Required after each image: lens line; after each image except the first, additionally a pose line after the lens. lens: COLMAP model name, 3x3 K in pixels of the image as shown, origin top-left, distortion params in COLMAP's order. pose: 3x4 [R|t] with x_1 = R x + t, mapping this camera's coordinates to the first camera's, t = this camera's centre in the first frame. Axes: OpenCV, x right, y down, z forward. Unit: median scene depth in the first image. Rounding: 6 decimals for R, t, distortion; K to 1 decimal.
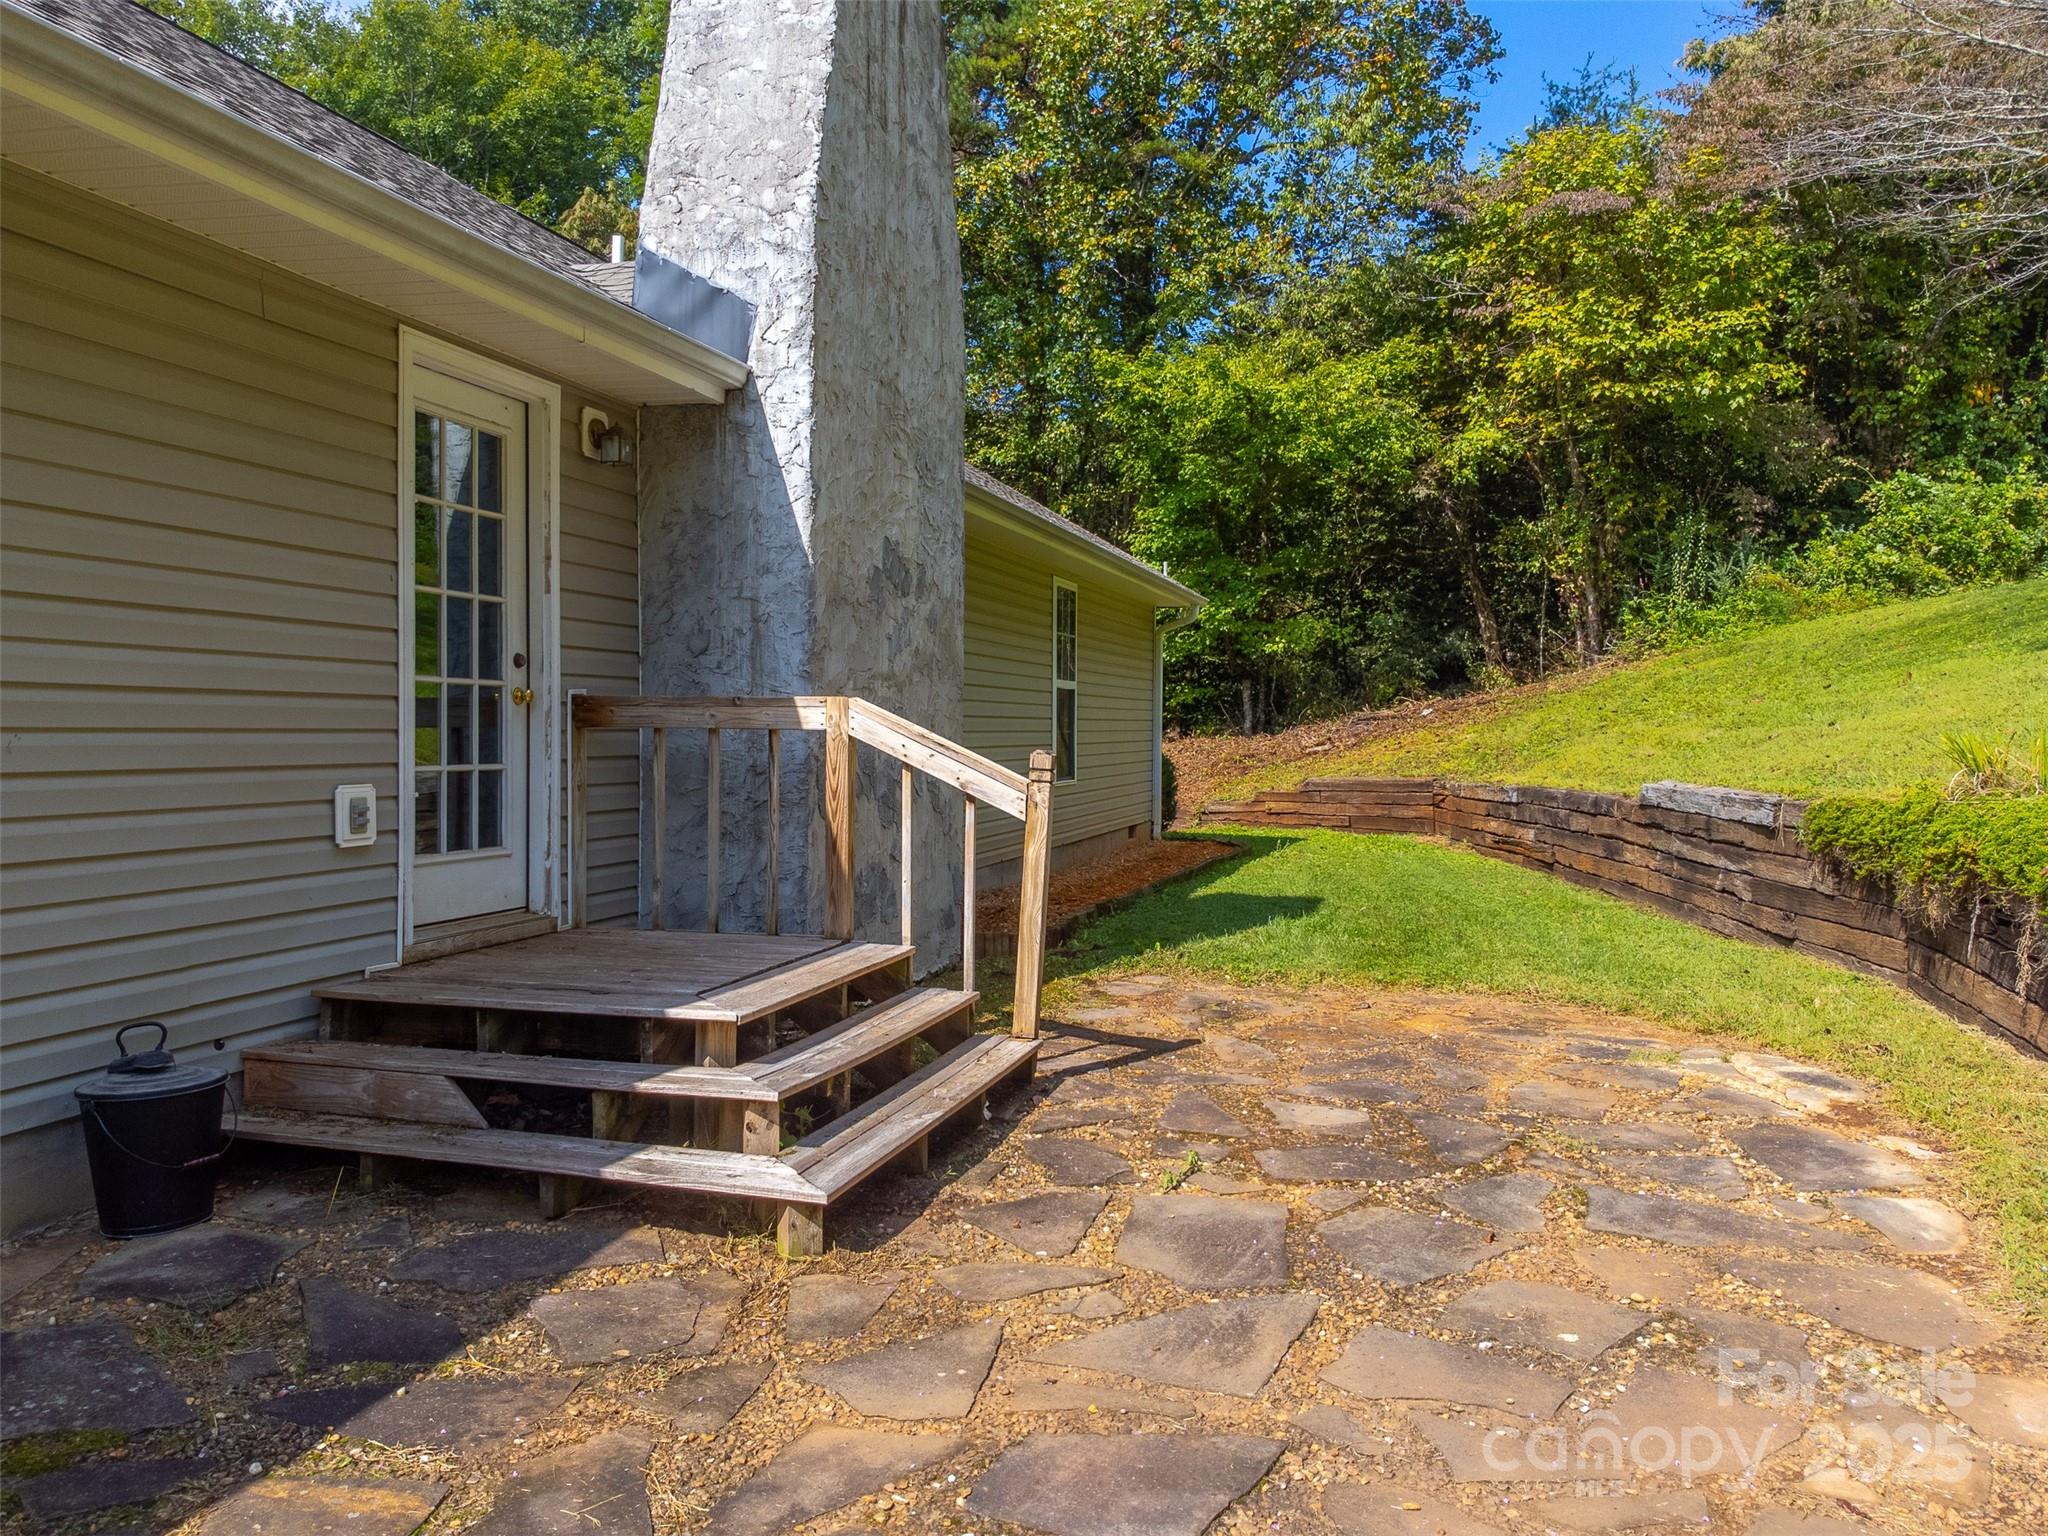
lens RADIAL K [[1532.8, 0, 1031.5], [0, 1532.8, 757.7], [0, 0, 1]] dist [0.008837, 0.023951]
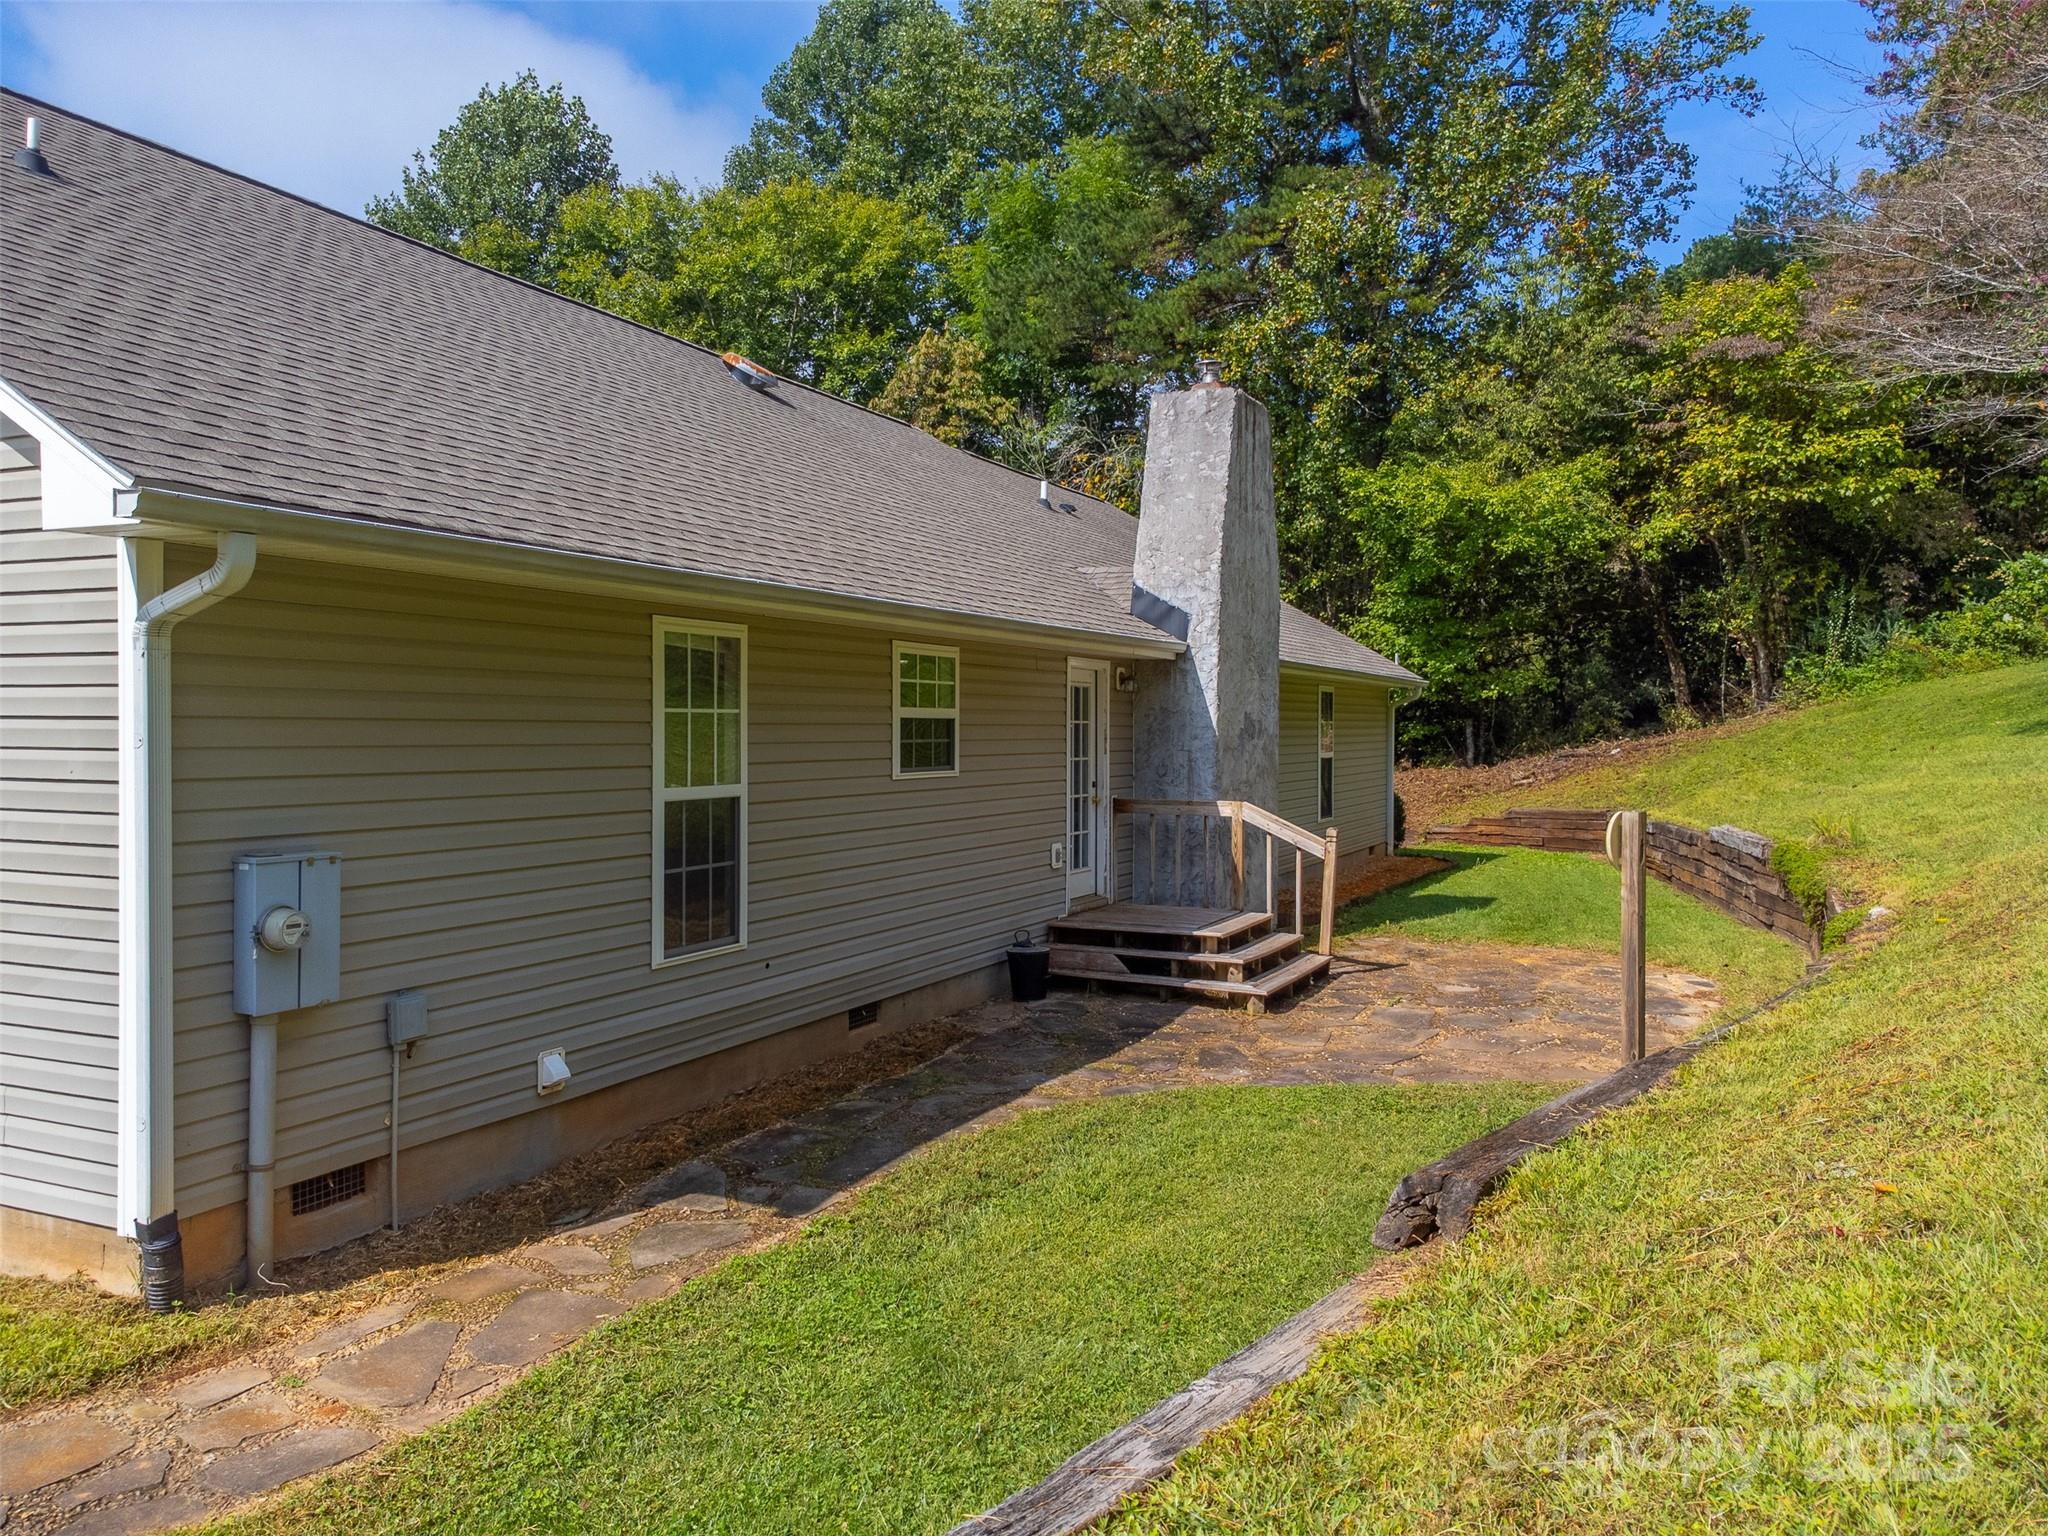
lens RADIAL K [[1532.8, 0, 1018.7], [0, 1532.8, 751.3], [0, 0, 1]] dist [0.008837, 0.023951]
pose [[0.987191, -0.001030, -0.159541, -0.021778], [0.000411, 0.999992, -0.003909, -0.026874], [0.159543, 0.003793, 0.987184, -0.322596]]
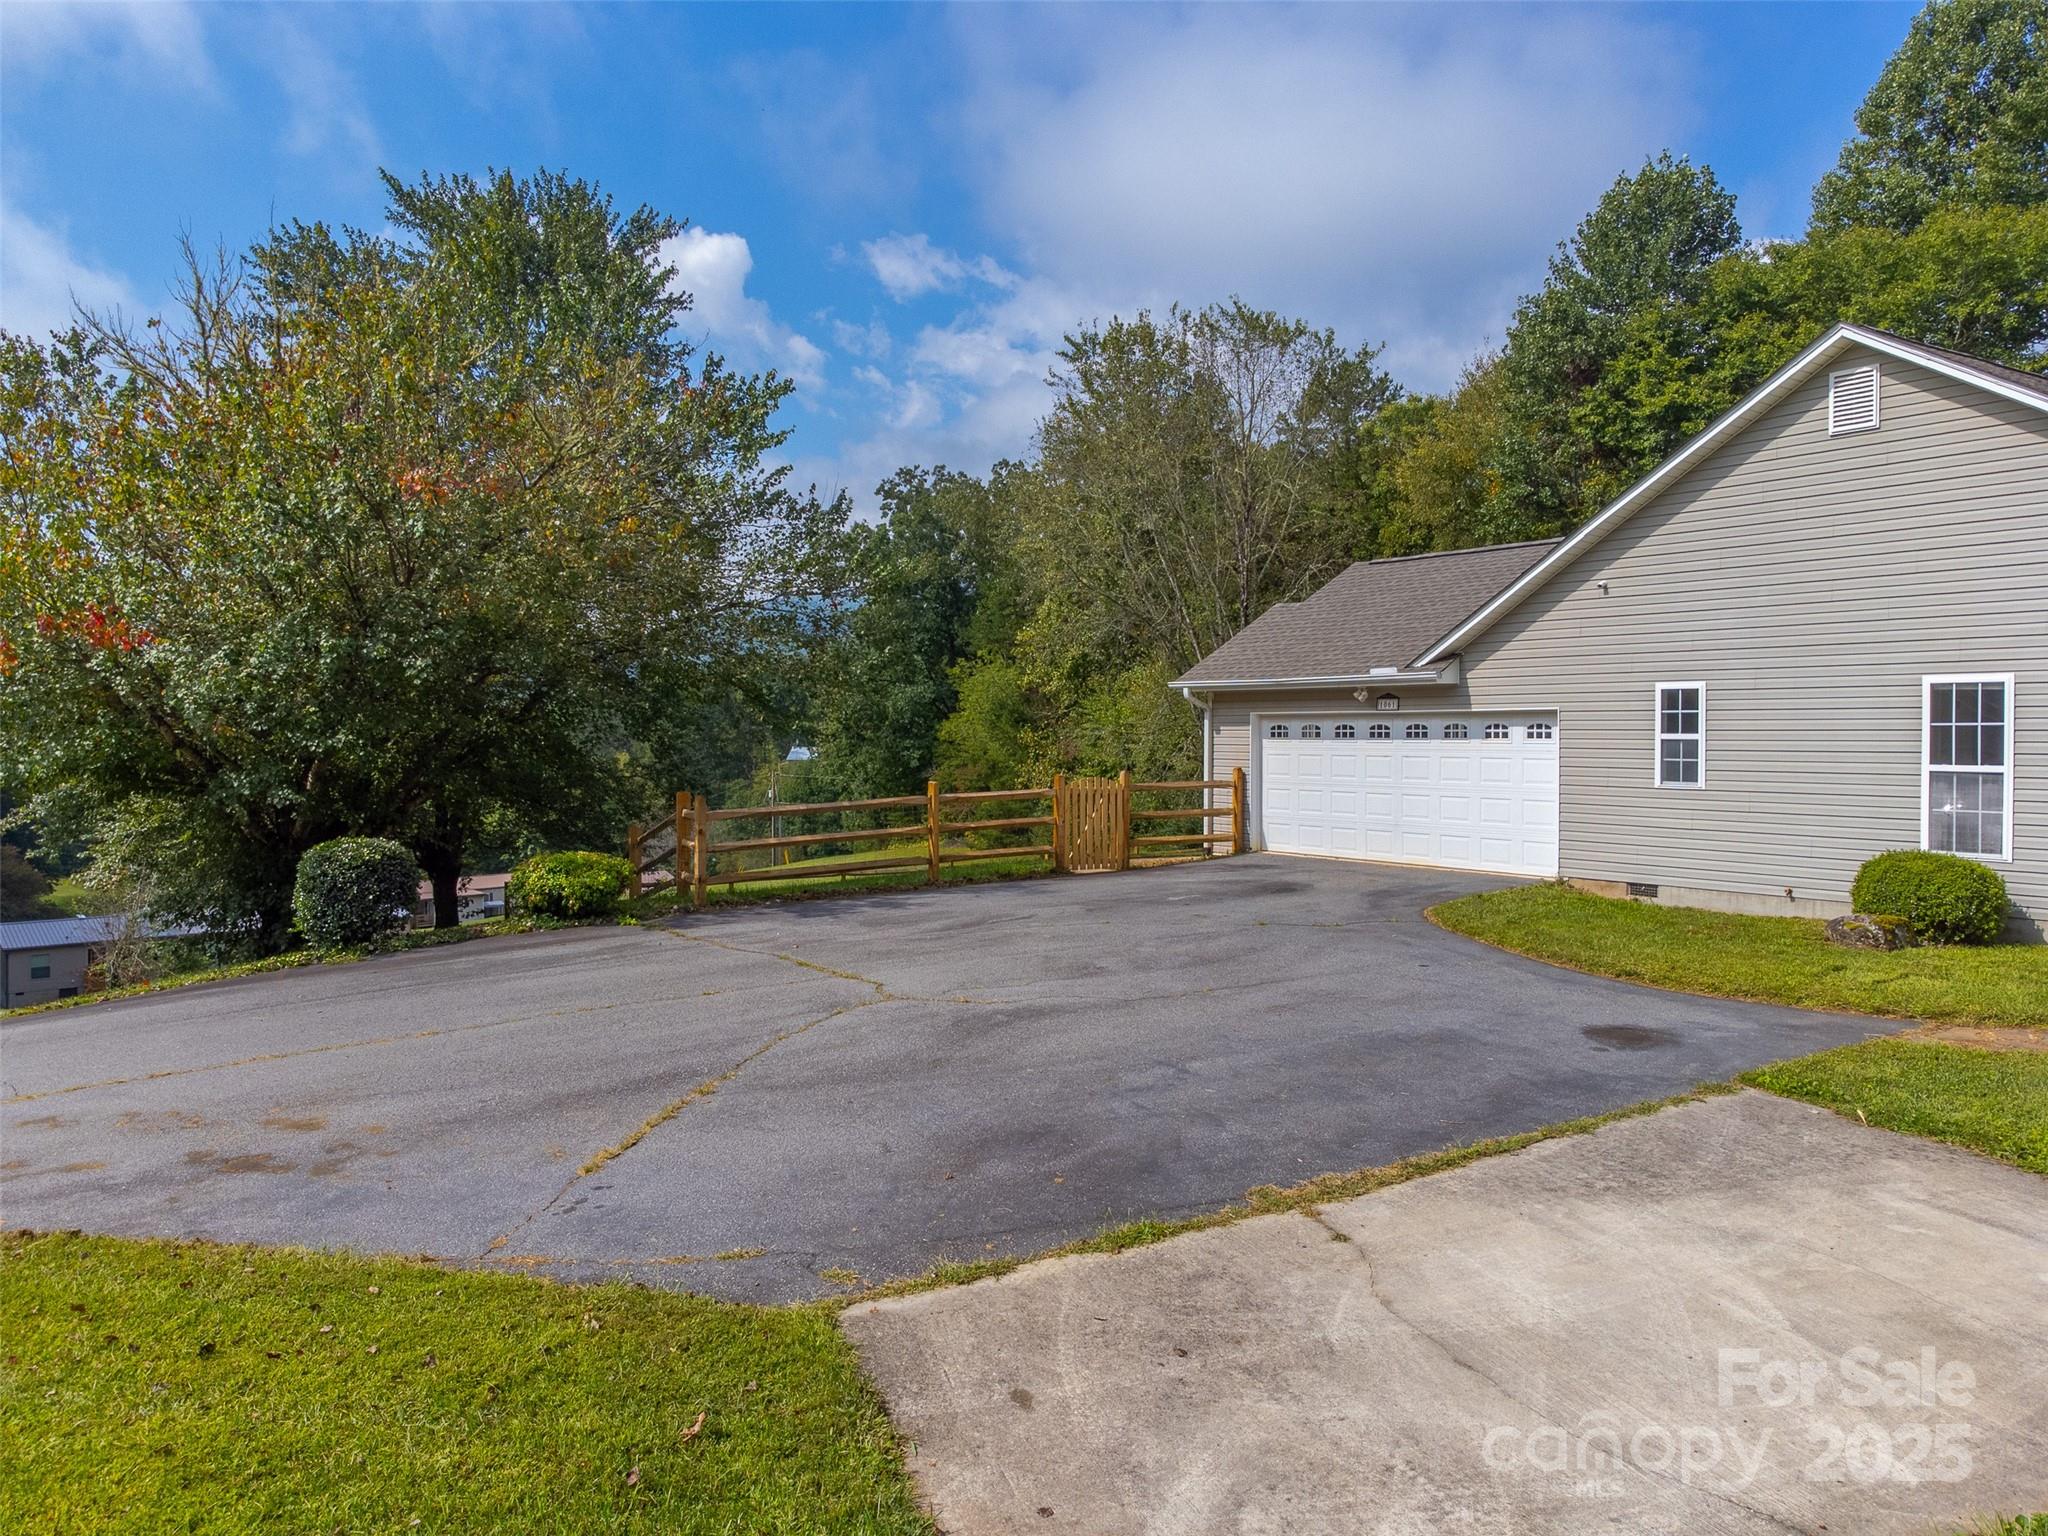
lens RADIAL K [[1532.8, 0, 1009.0], [0, 1532.8, 746.6], [0, 0, 1]] dist [0.008837, 0.023951]
pose [[0.770340, 0.003486, -0.637624, -0.258633], [-0.011413, 0.999900, -0.008321, -0.012377], [0.637531, 0.013687, 0.770303, -0.807607]]
